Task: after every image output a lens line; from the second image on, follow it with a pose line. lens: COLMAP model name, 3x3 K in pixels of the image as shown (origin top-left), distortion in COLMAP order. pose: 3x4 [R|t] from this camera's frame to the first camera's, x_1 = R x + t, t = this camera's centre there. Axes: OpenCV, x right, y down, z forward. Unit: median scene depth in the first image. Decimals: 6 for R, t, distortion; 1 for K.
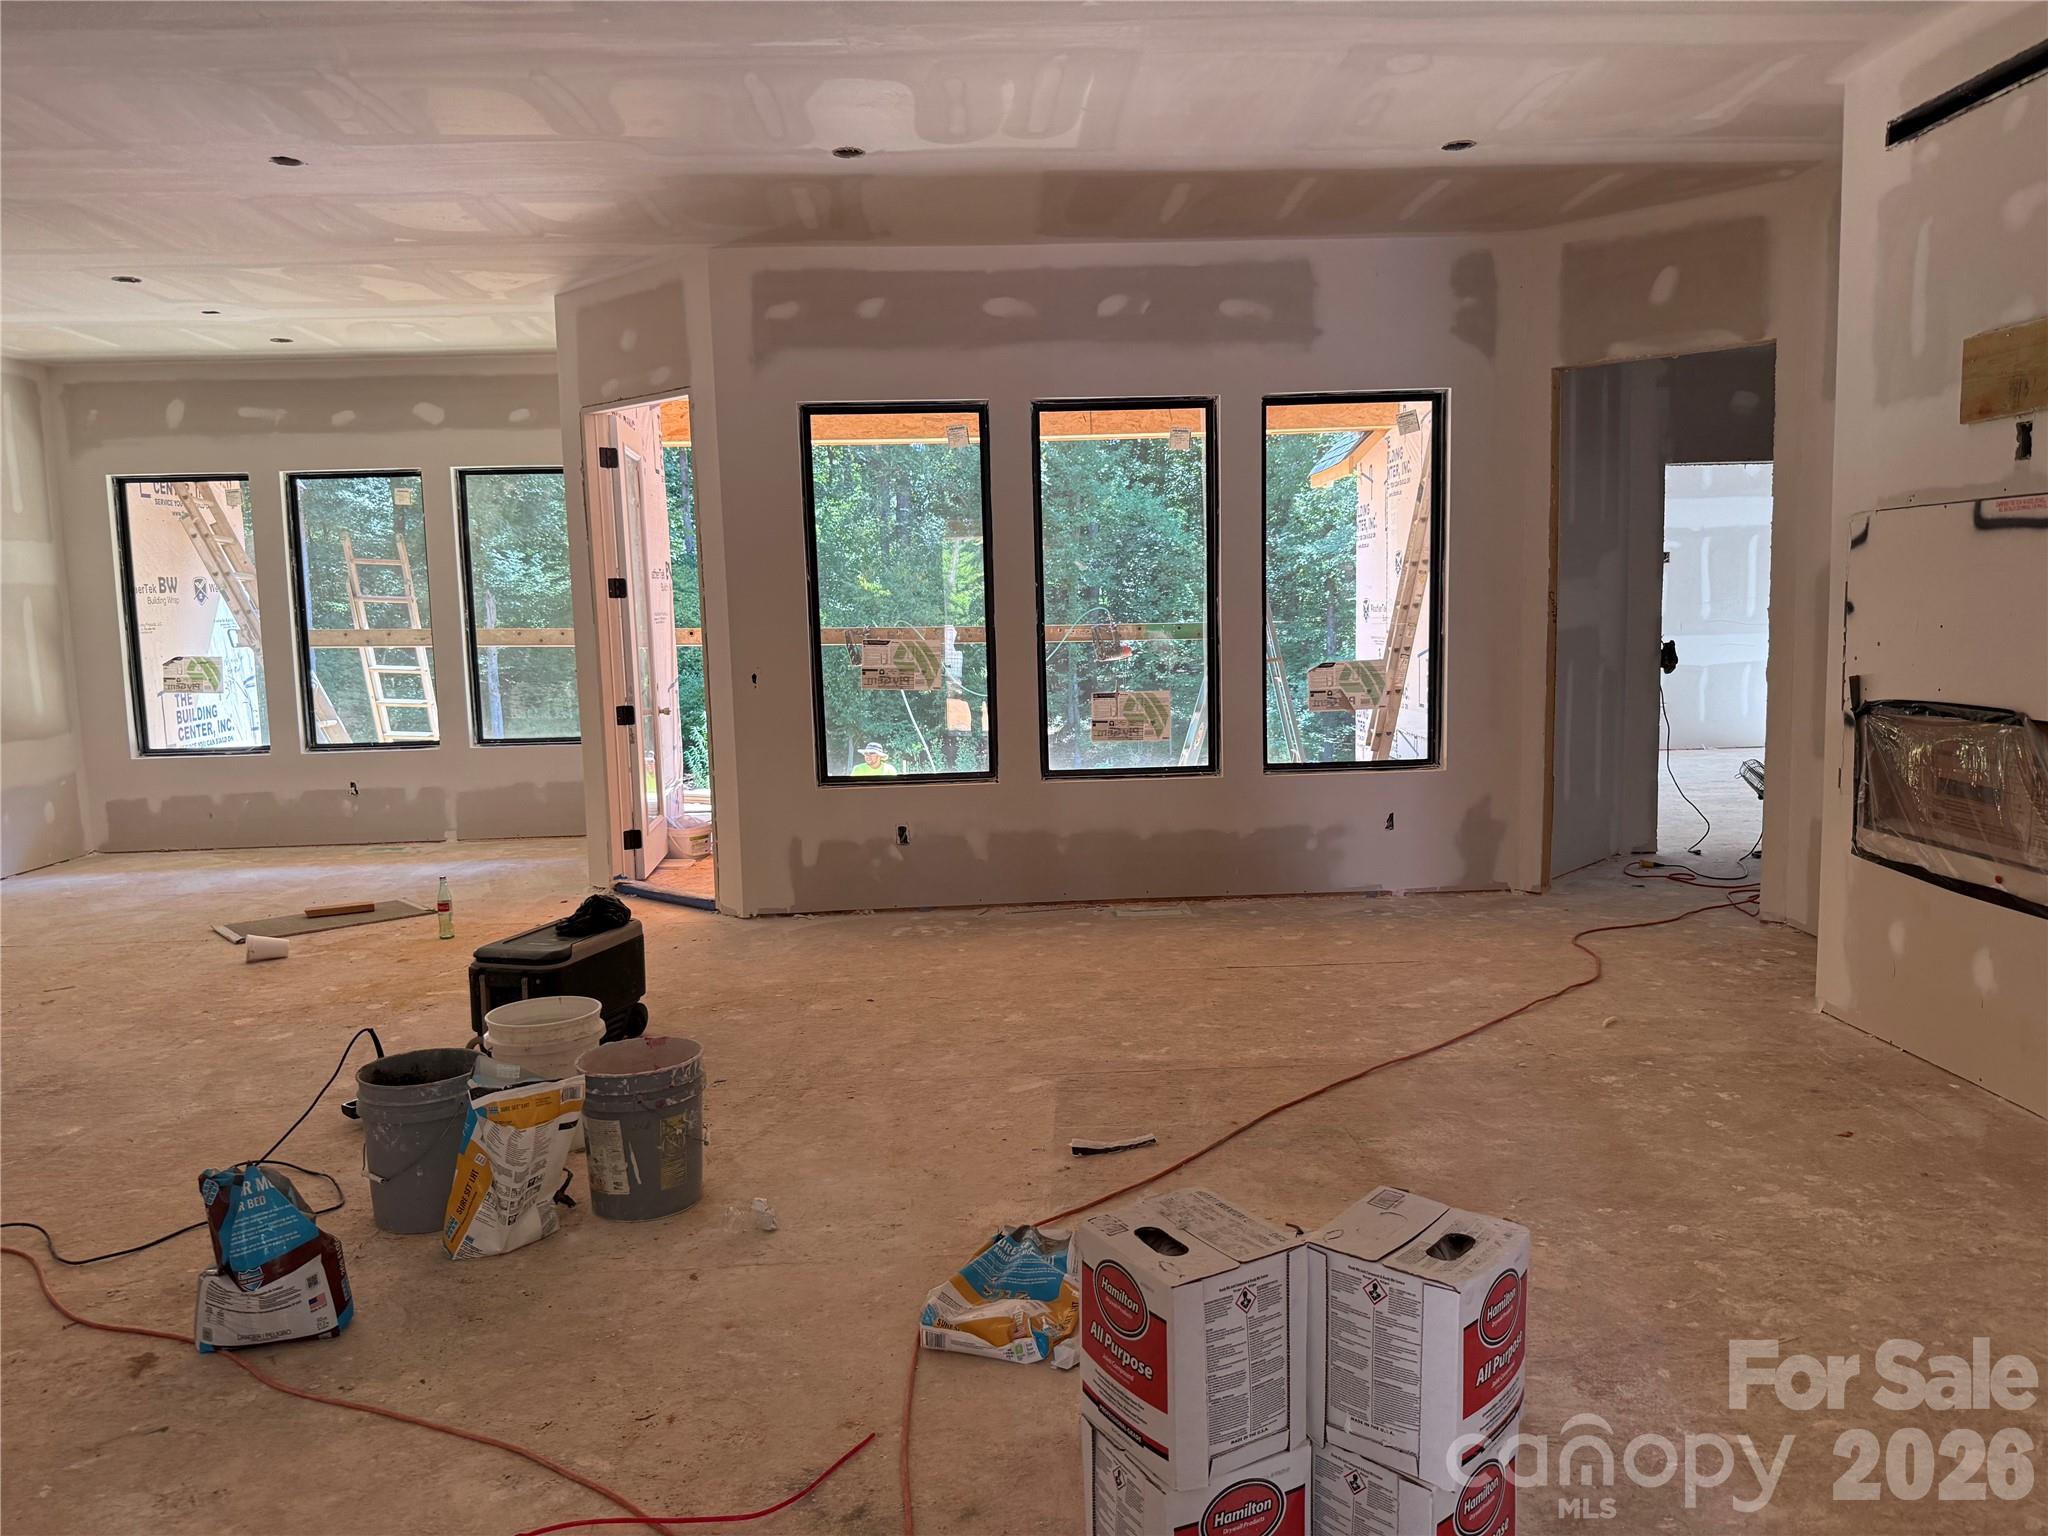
lens RADIAL K [[1436.3, 0, 1033.1], [0, 1436.3, 777.2], [0, 0, 1]] dist [0.059871, -0.080651]
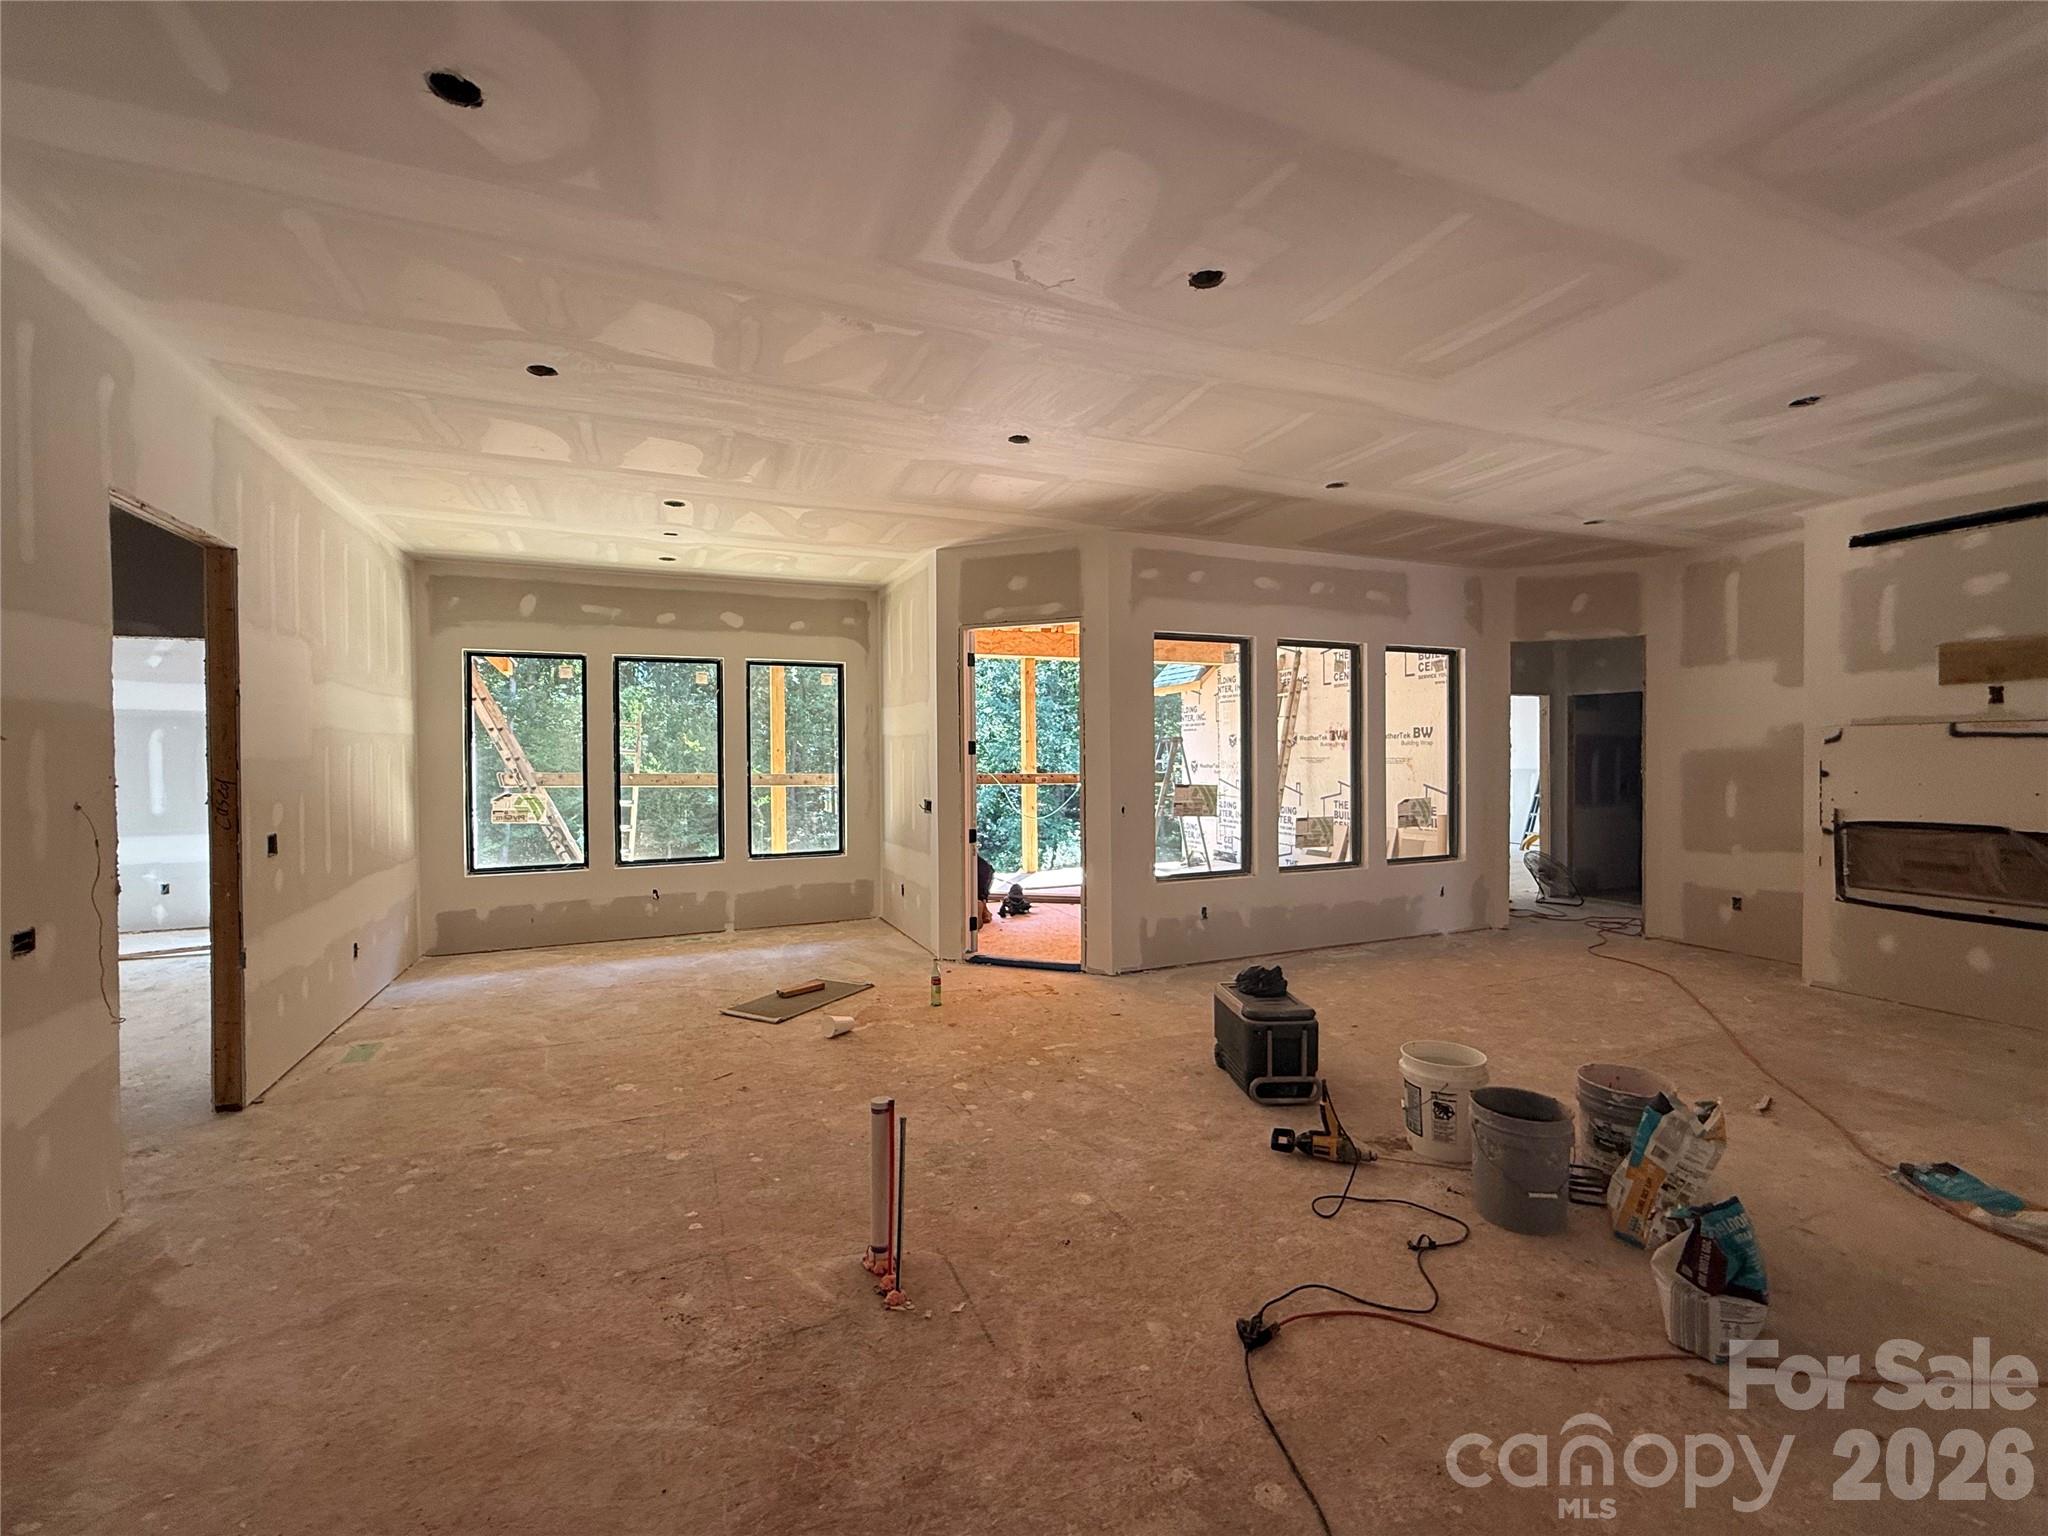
lens RADIAL K [[869.3, 0, 1018.5], [0, 869.3, 765.5], [0, 0, 1]] dist [-0.000733, 0.000446]
pose [[0.937963, 0.013605, 0.346469, -0.832883], [0.025539, 0.993805, -0.108163, -0.027985], [-0.345794, 0.110301, 0.931805, 0.273305]]
